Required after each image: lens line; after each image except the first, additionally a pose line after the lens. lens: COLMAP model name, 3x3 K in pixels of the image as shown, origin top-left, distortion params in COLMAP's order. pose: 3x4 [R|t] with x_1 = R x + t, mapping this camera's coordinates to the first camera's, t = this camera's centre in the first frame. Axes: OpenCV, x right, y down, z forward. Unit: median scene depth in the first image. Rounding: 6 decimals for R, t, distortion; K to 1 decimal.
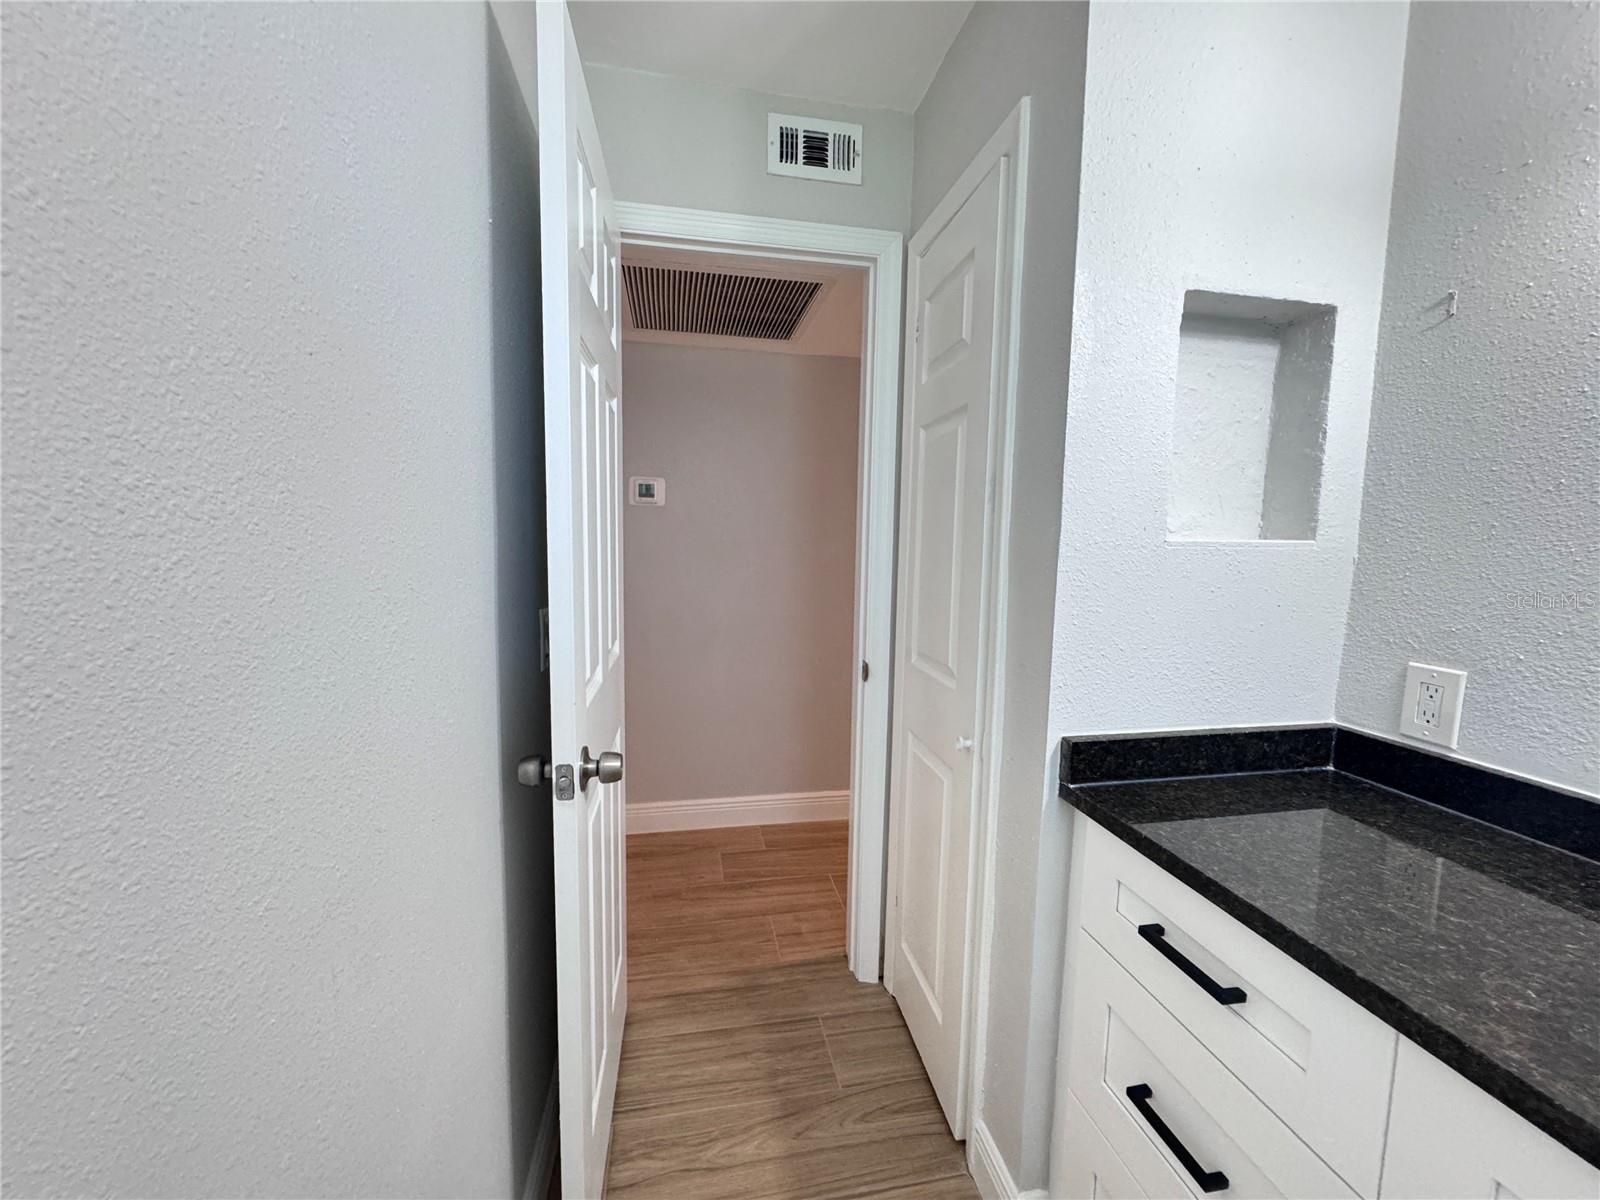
lens RADIAL K [[636.2, 0, 799.1], [0, 636.2, 596.7], [0, 0, 1]] dist [-0.008331, 0.000160]
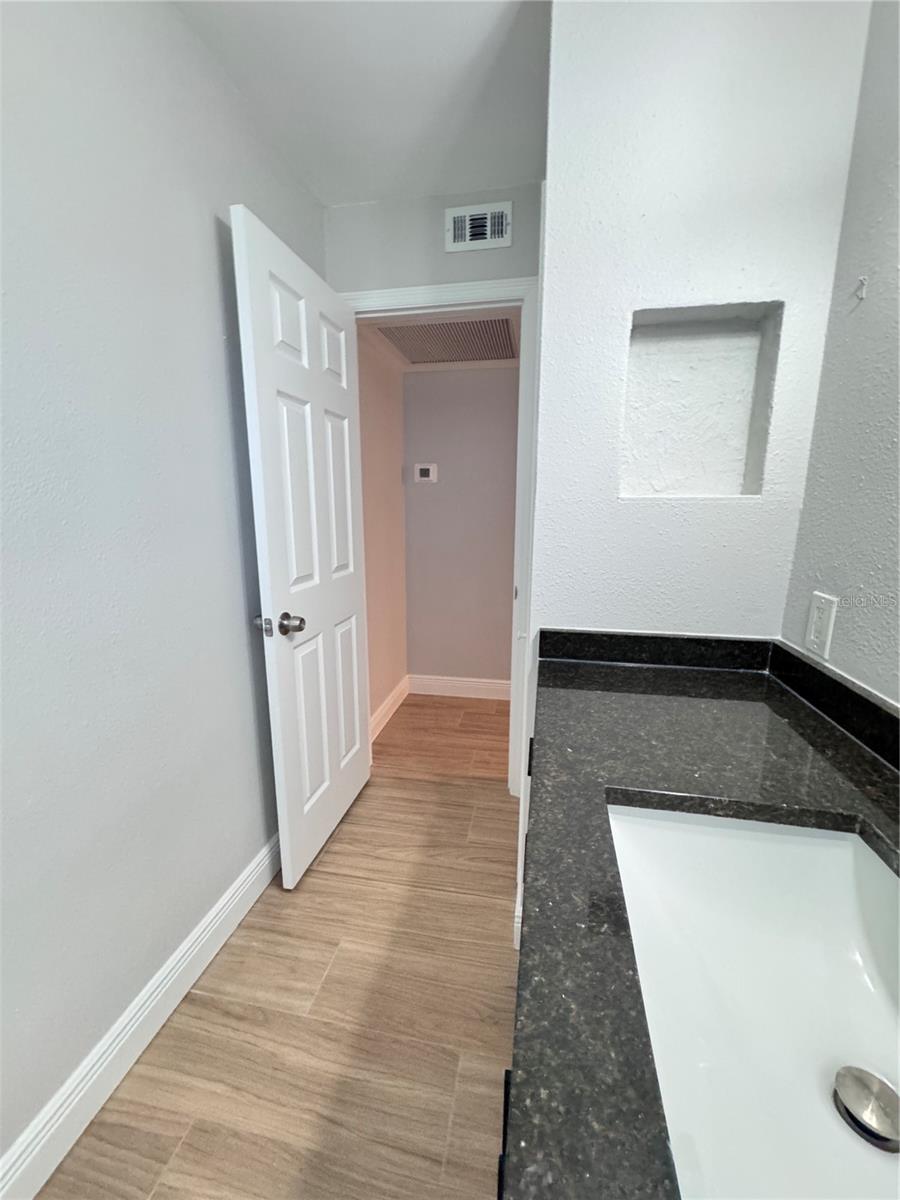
lens RADIAL K [[477.2, 0, 452.0], [0, 477.2, 597.9], [0, 0, 1]] dist [-0.008331, 0.000160]
pose [[0.930538, 0.055935, -0.361897, 0.459610], [-0.020827, 0.994750, 0.100197, 0.026622], [0.365601, -0.085700, 0.926818, -0.104308]]
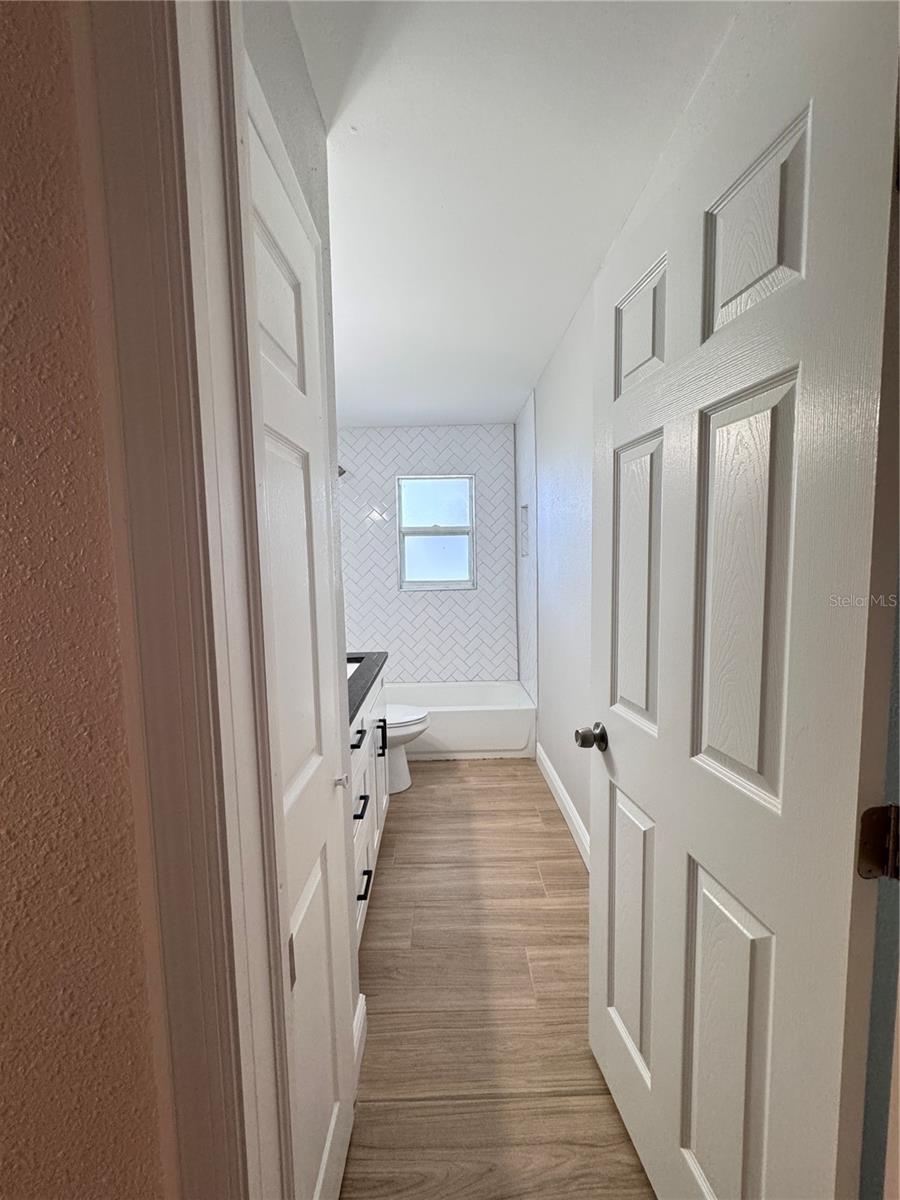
lens RADIAL K [[477.2, 0, 454.0], [0, 477.2, 594.8], [0, 0, 1]] dist [-0.008331, 0.000160]
pose [[-0.985763, -0.026826, 0.165987, -0.042887], [0.003347, 0.983864, 0.178885, -0.206206], [-0.168107, 0.176894, -0.969767, 1.528890]]
